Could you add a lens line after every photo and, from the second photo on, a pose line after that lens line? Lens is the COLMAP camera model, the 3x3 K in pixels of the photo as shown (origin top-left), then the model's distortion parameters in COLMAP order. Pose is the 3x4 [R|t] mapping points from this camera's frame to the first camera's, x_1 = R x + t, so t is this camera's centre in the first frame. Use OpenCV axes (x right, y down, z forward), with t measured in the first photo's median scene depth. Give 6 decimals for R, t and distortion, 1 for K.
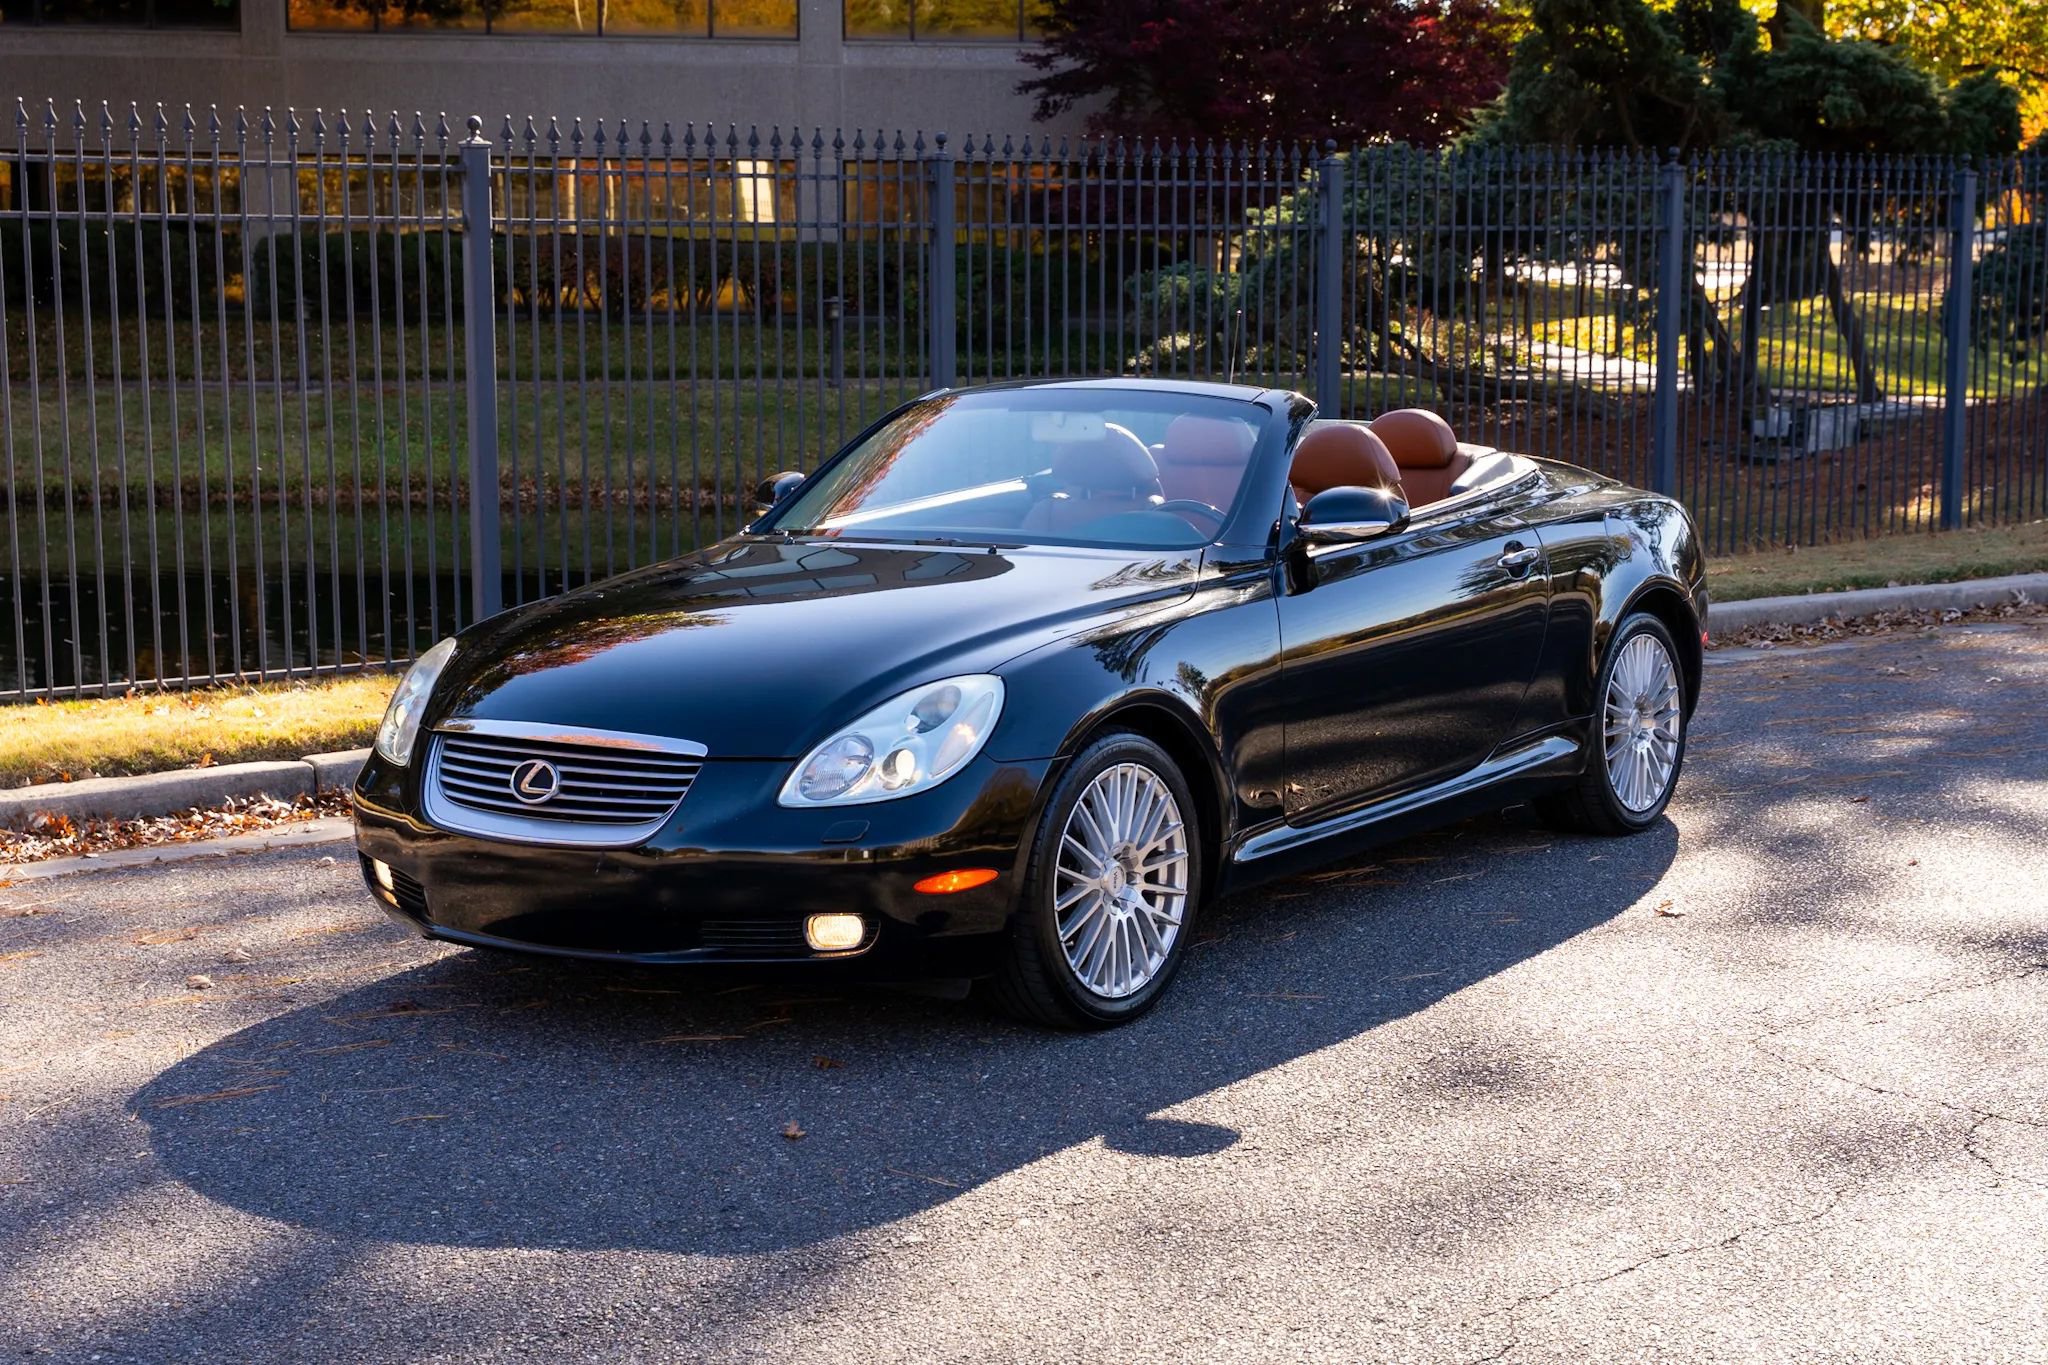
lens RADIAL K [[2804.4, 0, 1024.0], [0, 2804.4, 682.5], [0, 0, 1]] dist [0.008788, 0.009377]
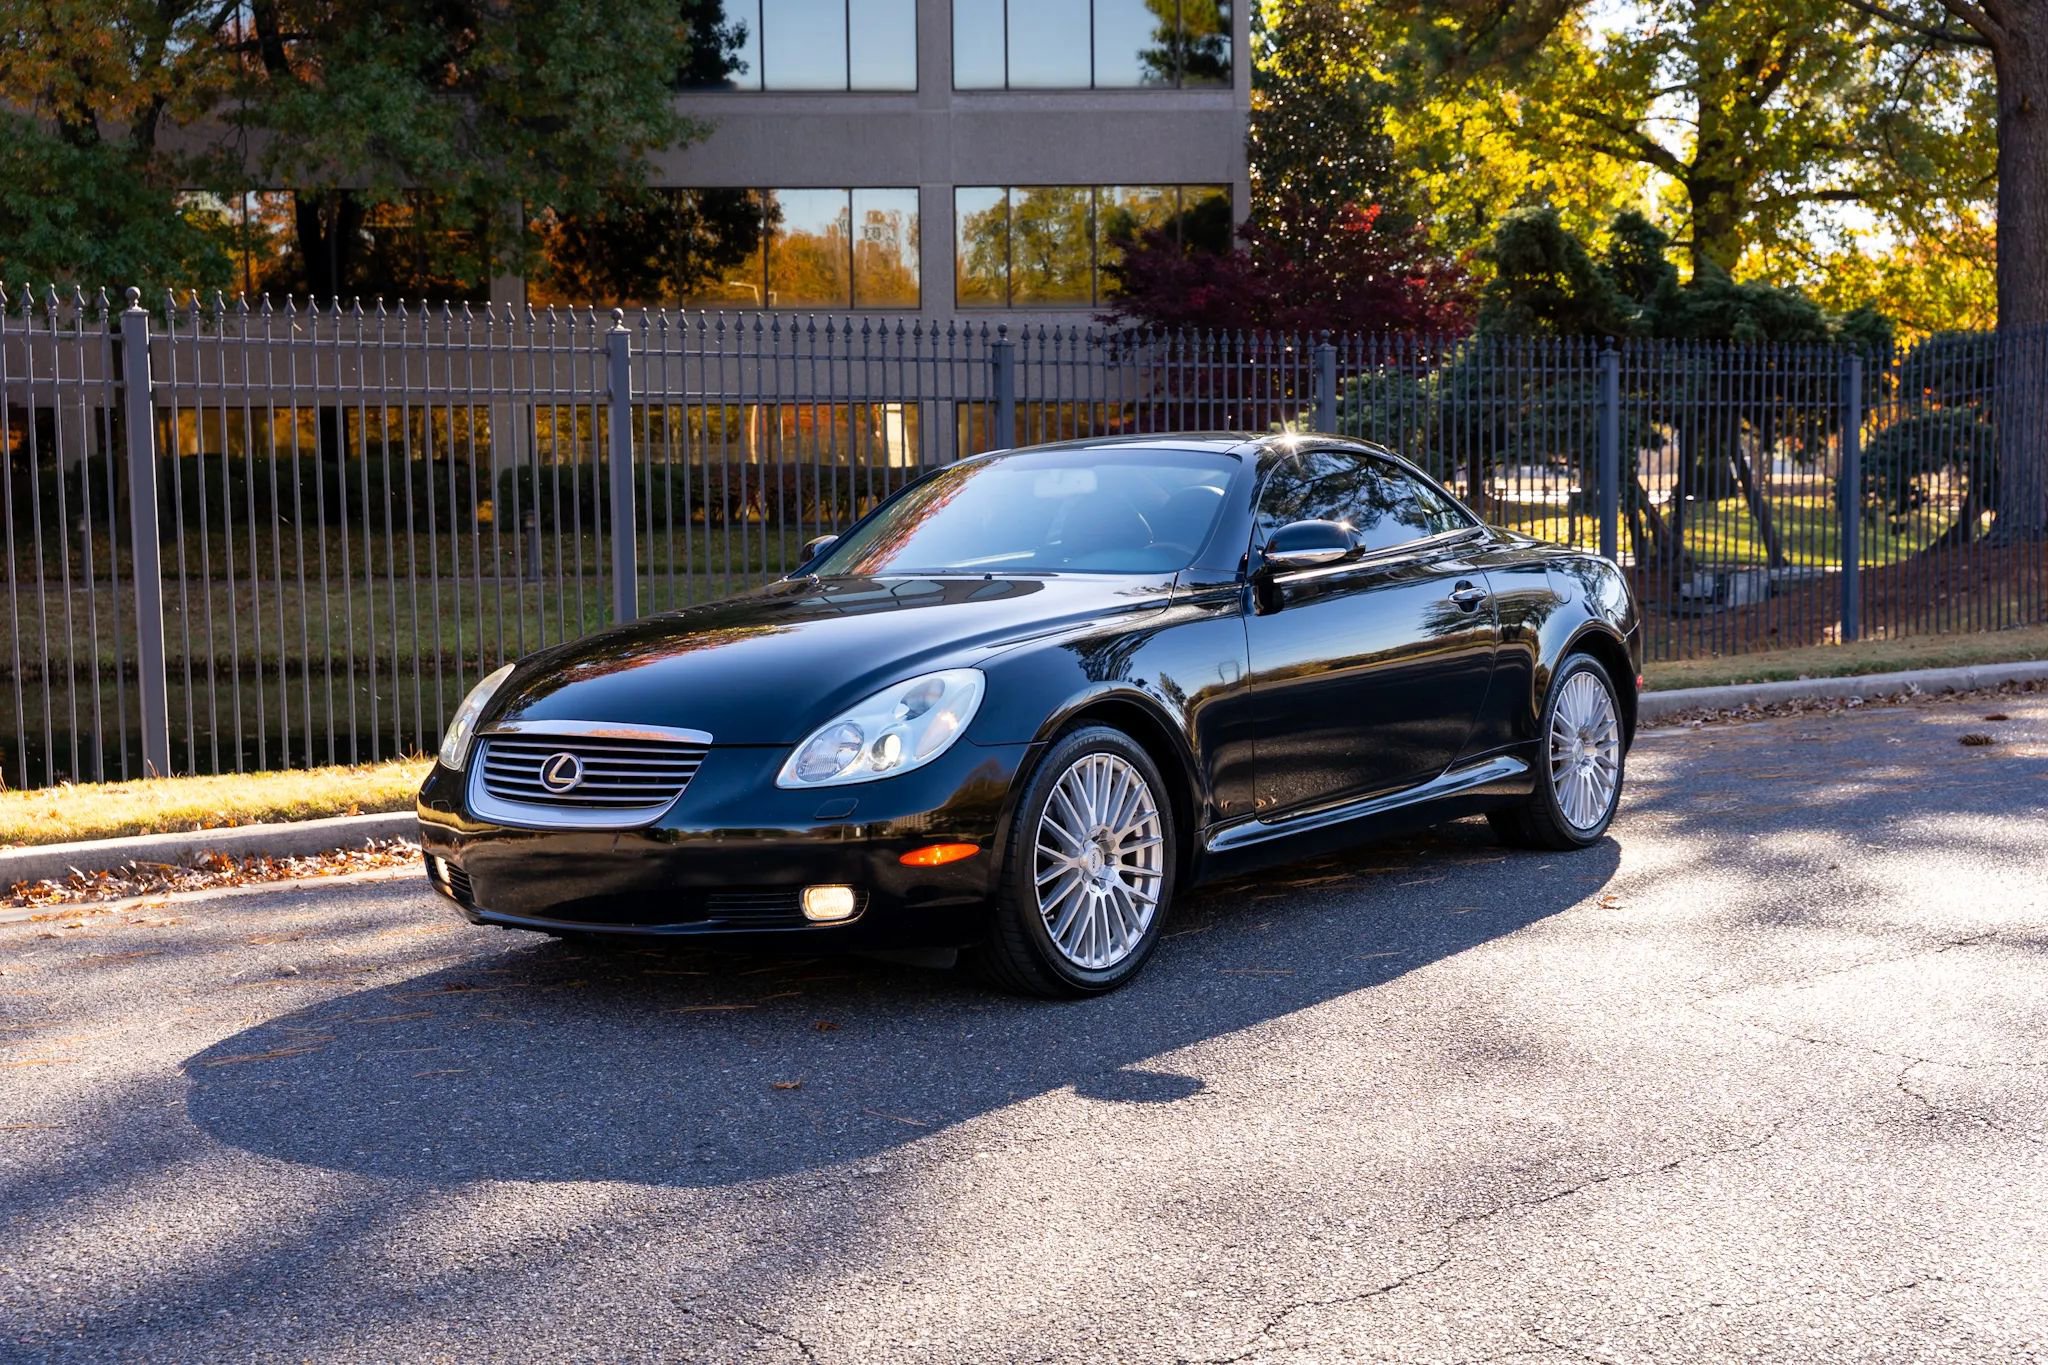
lens RADIAL K [[2214.4, 0, 1007.4], [0, 2214.4, 683.9], [0, 0, 1]] dist [0.013104, -0.006600]
pose [[0.998977, -0.013147, -0.043279, 0.034824], [0.010596, 0.998222, -0.058657, 0.049004], [0.043974, 0.058139, 0.997340, 0.126485]]
